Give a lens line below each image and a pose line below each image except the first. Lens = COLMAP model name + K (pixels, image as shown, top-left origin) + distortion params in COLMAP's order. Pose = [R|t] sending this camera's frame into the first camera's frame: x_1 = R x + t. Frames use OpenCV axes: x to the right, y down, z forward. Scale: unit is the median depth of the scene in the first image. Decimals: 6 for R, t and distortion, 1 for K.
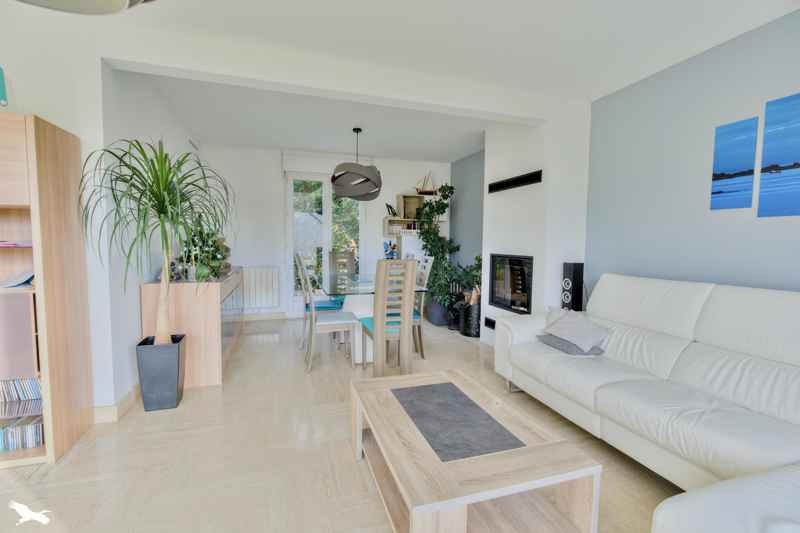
lens RADIAL K [[363.7, 0, 398.5], [0, 363.7, 267.2], [0, 0, 1]] dist [0.000604, 0.000004]
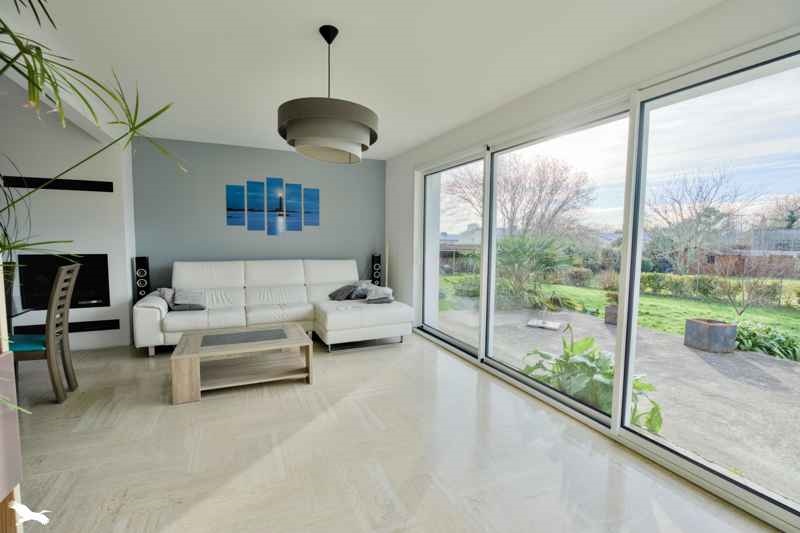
lens RADIAL K [[363.7, 0, 399.3], [0, 363.7, 265.8], [0, 0, 1]] dist [0.000604, 0.000004]
pose [[-0.120327, -0.089289, 0.988711, -1.410067], [0.058006, 0.993613, 0.096791, -0.078997], [-0.991038, 0.068997, -0.114379, 0.323105]]
